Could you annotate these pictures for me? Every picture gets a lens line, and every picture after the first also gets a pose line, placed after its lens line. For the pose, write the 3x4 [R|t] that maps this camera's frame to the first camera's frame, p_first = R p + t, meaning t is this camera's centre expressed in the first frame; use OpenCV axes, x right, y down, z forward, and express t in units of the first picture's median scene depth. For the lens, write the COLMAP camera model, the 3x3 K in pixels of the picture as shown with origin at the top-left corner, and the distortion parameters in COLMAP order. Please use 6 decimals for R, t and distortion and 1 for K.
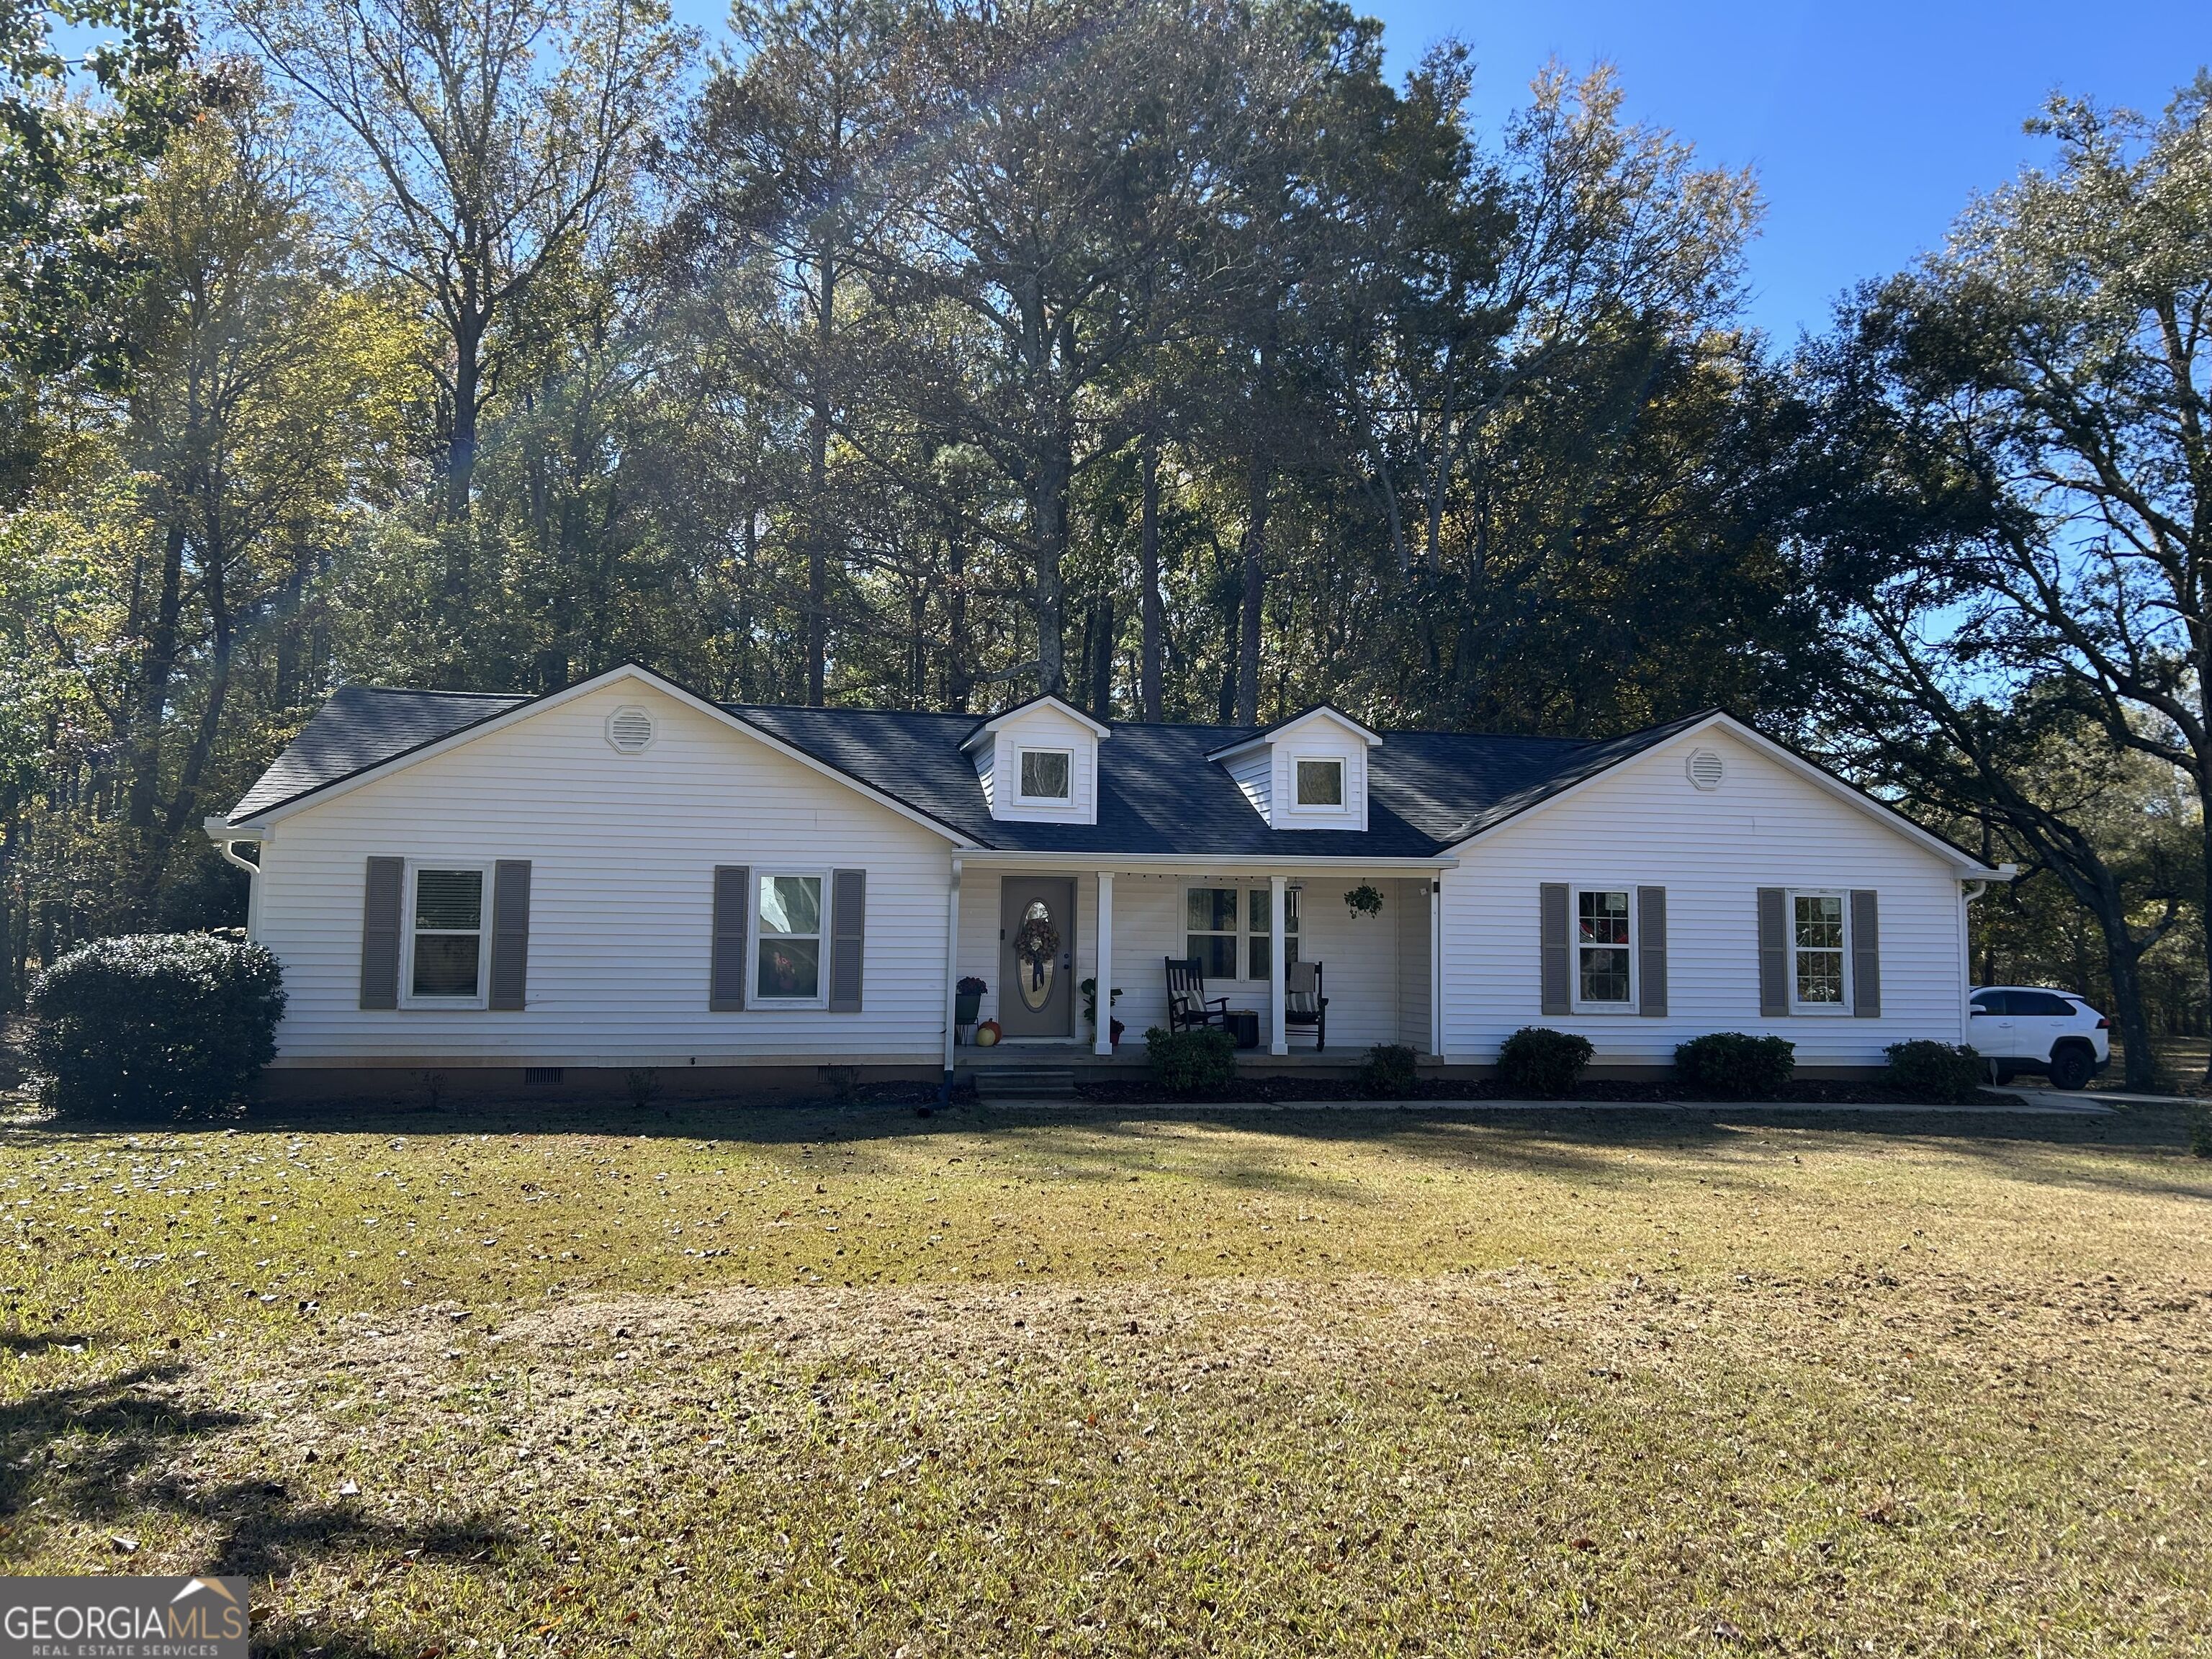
lens RADIAL K [[1655.7, 0, 1109.7], [0, 1655.7, 834.2], [0, 0, 1]] dist [0.025117, -0.021874]
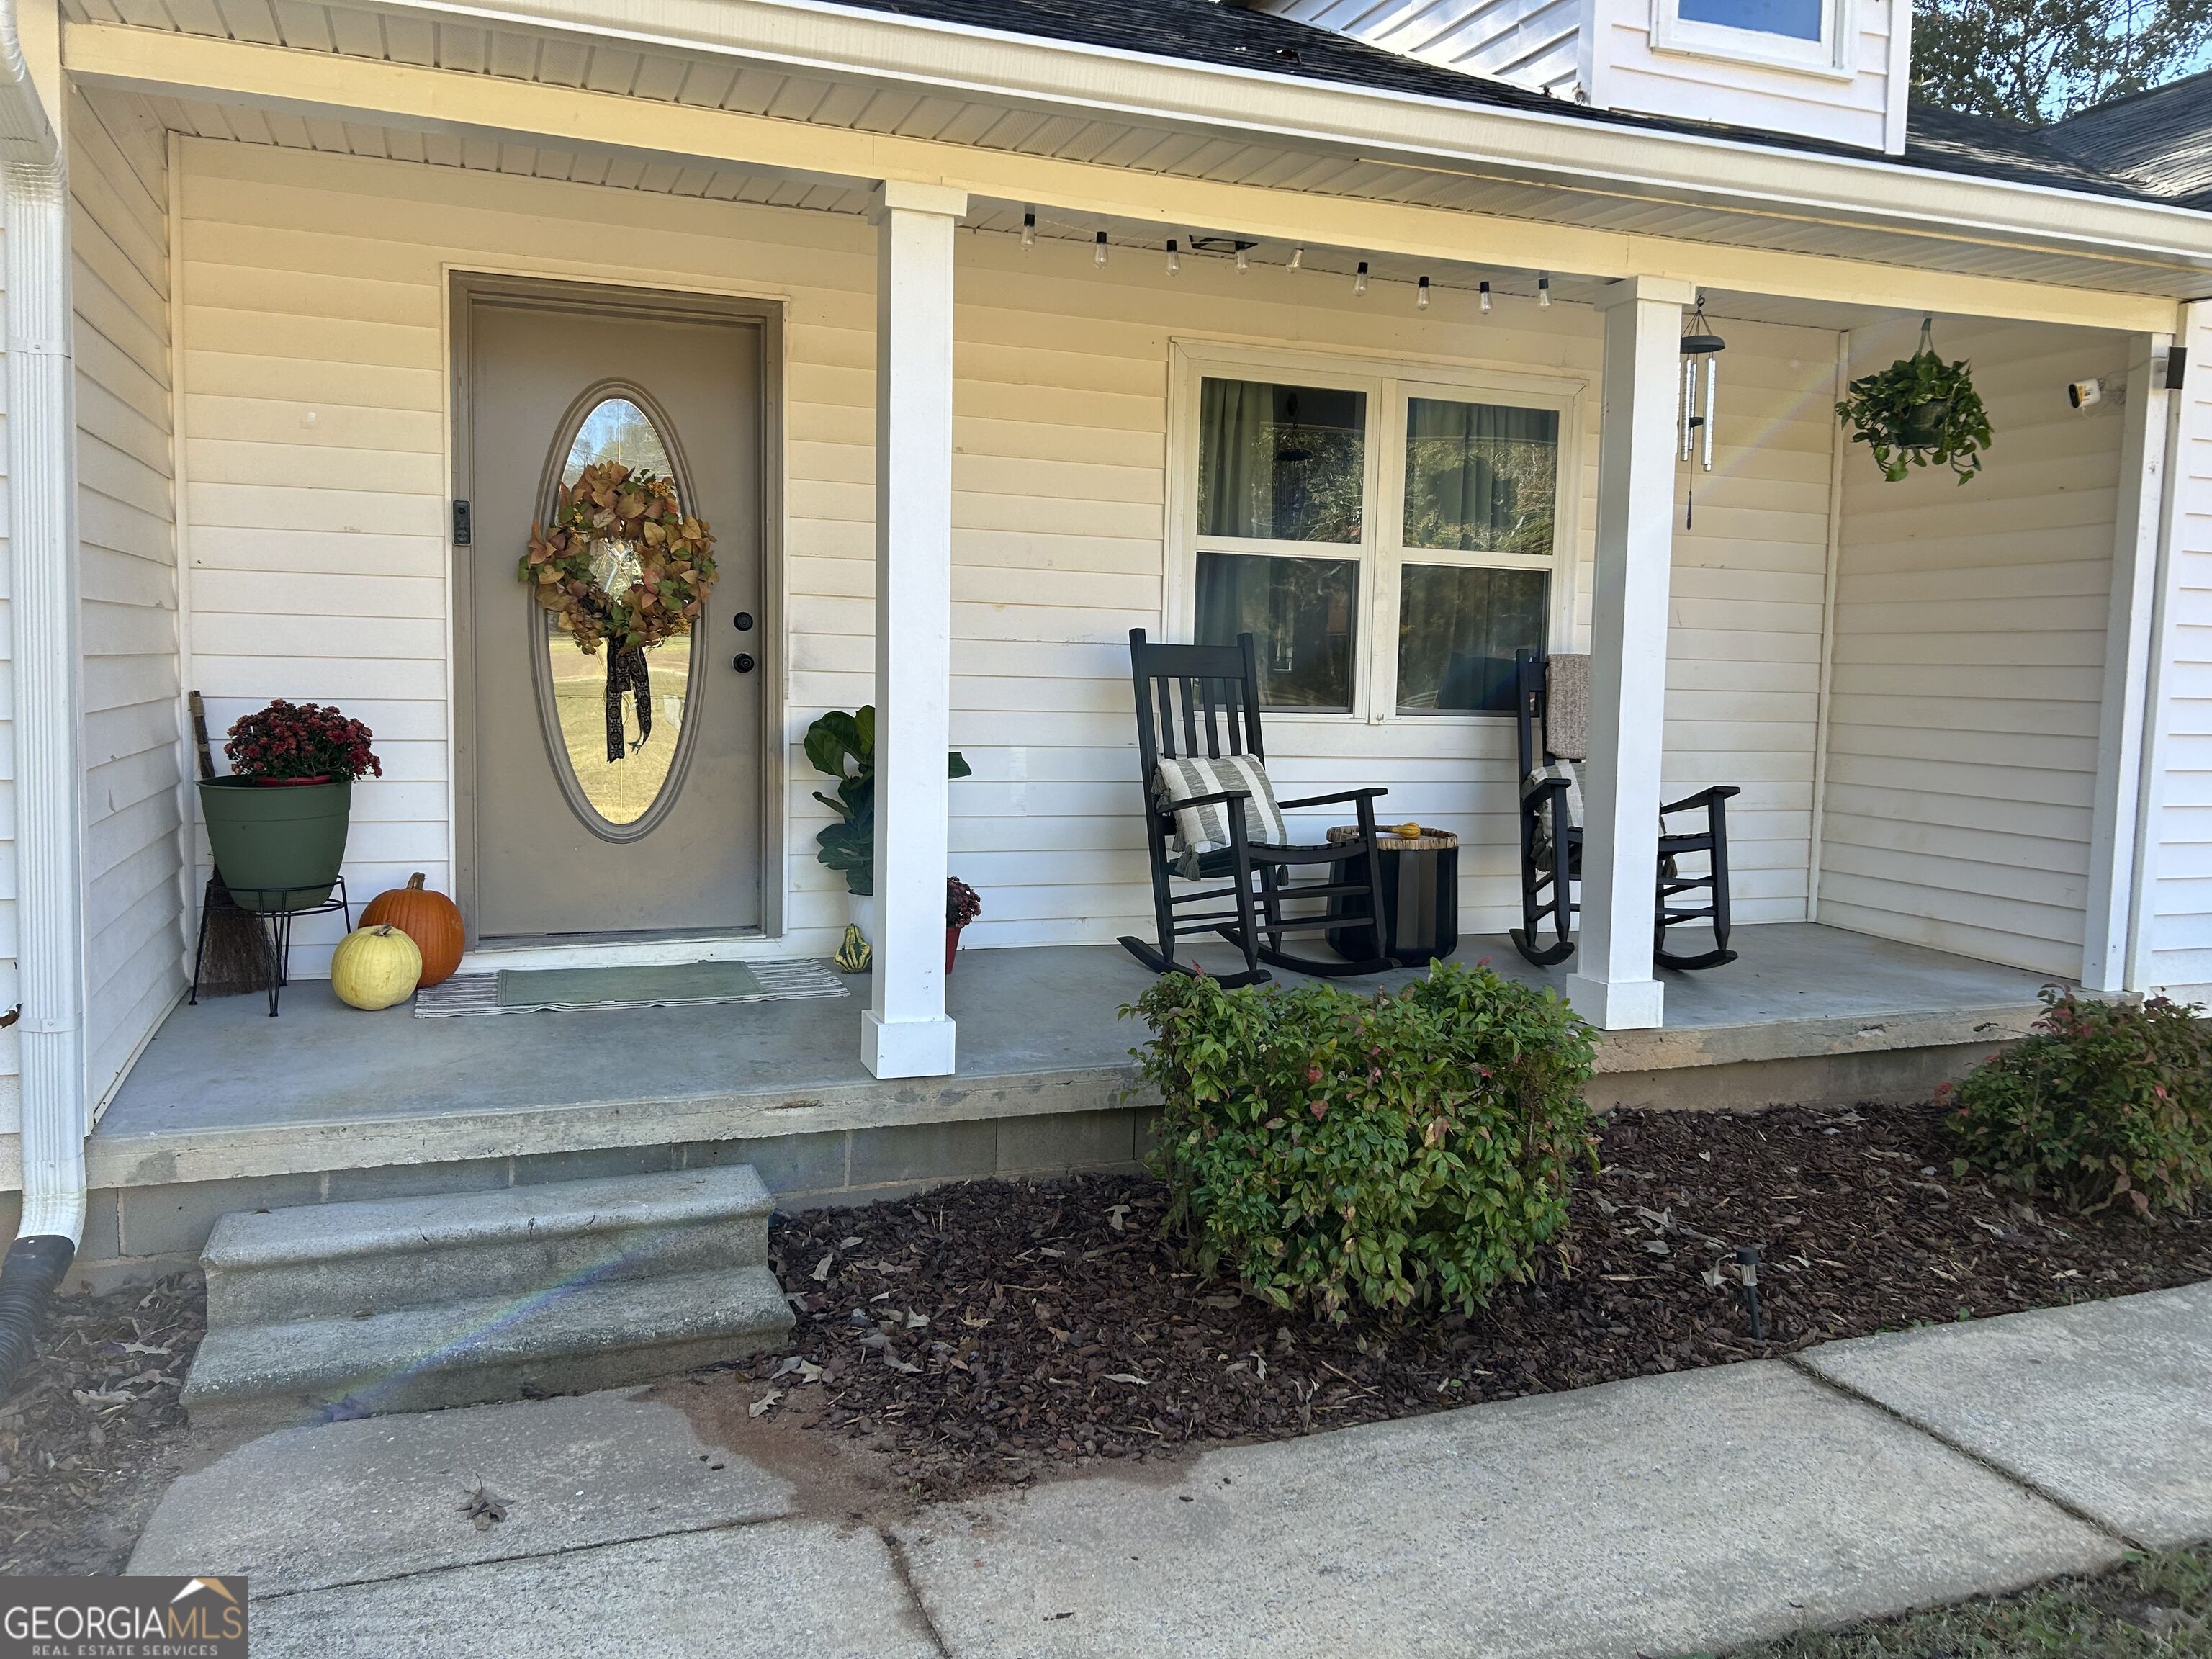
lens RADIAL K [[1655.7, 0, 1105.7], [0, 1655.7, 829.4], [0, 0, 1]] dist [0.025117, -0.021874]
pose [[0.985852, -0.007466, 0.167449, -0.014034], [-0.021115, 0.985518, 0.168251, 0.061665], [-0.166280, -0.169407, 0.971418, 0.744724]]
